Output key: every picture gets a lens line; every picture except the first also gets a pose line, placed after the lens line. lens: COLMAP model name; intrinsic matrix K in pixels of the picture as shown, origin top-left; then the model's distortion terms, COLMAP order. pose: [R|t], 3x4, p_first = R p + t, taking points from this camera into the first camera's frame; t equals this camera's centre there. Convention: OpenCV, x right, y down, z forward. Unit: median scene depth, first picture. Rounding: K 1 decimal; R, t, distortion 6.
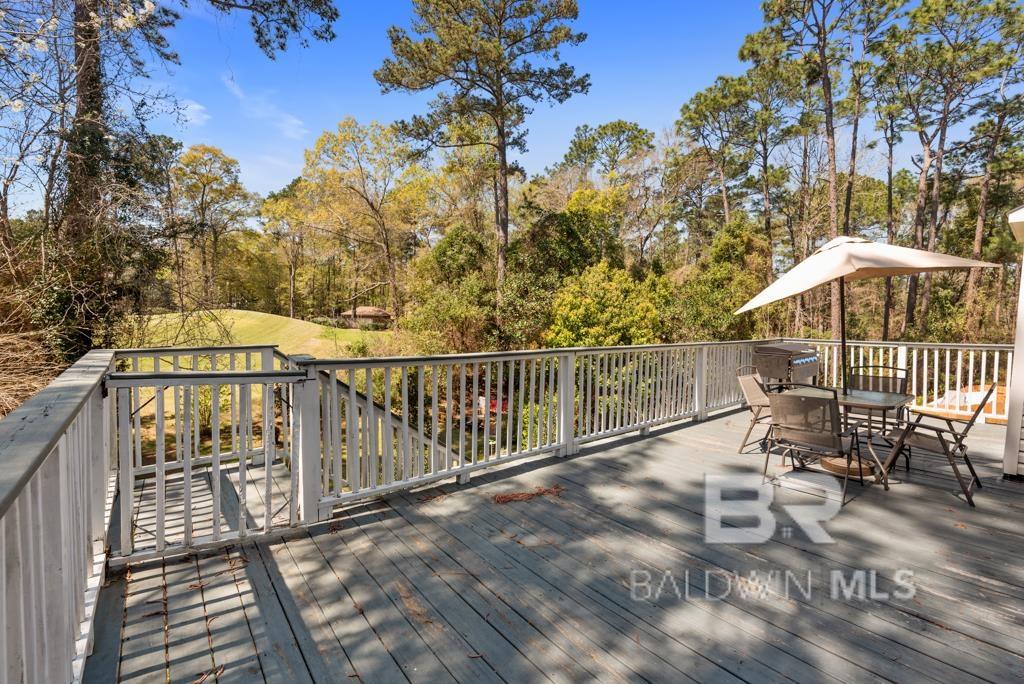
lens RADIAL K [[447.8, 0, 522.4], [0, 447.8, 345.8], [0, 0, 1]] dist [0.002011, 0.000018]
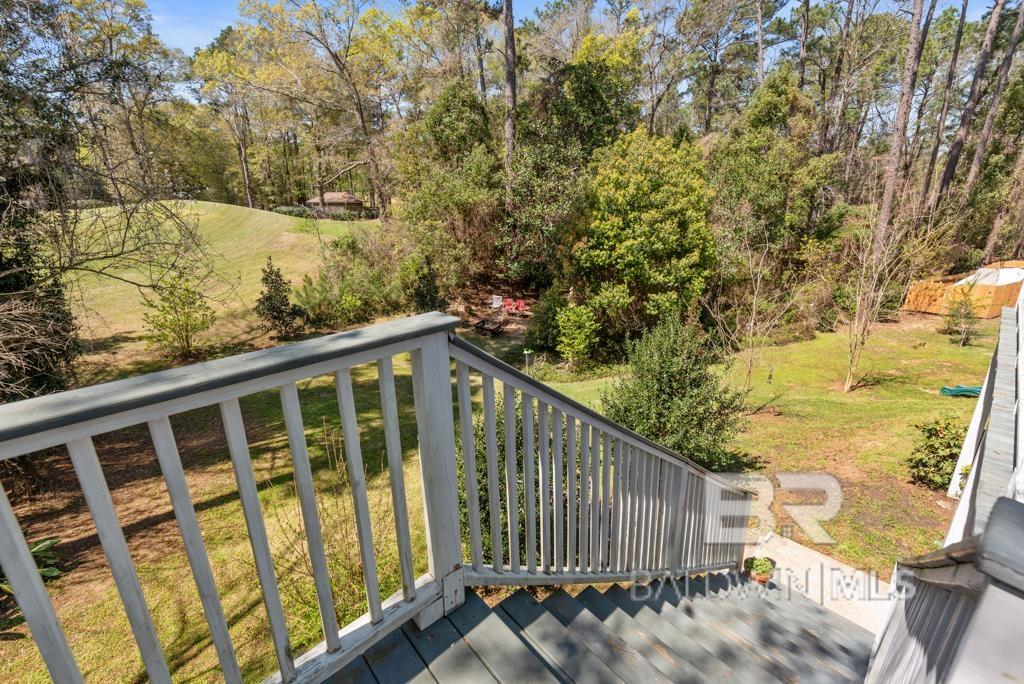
lens RADIAL K [[447.3, 0, 519.9], [0, 447.3, 340.3], [0, 0, 1]] dist [0.003133, 0.000145]
pose [[0.997936, -0.042600, 0.048060, -0.074428], [0.029885, 0.970410, 0.239608, -0.009519], [-0.056846, -0.237677, 0.969679, 0.097588]]
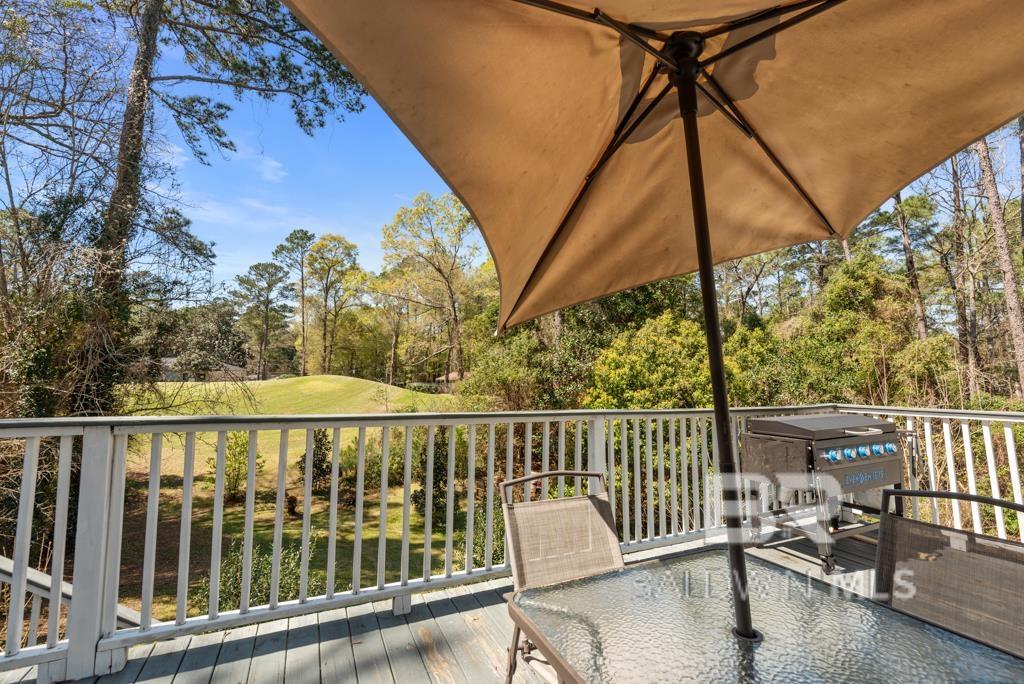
lens RADIAL K [[447.3, 0, 519.9], [0, 447.3, 340.3], [0, 0, 1]] dist [0.003133, 0.000145]
pose [[0.966820, -0.026461, -0.254084, 0.095927], [-0.014276, 0.987470, -0.157158, -0.000891], [0.255059, 0.155571, 0.954328, 0.103275]]
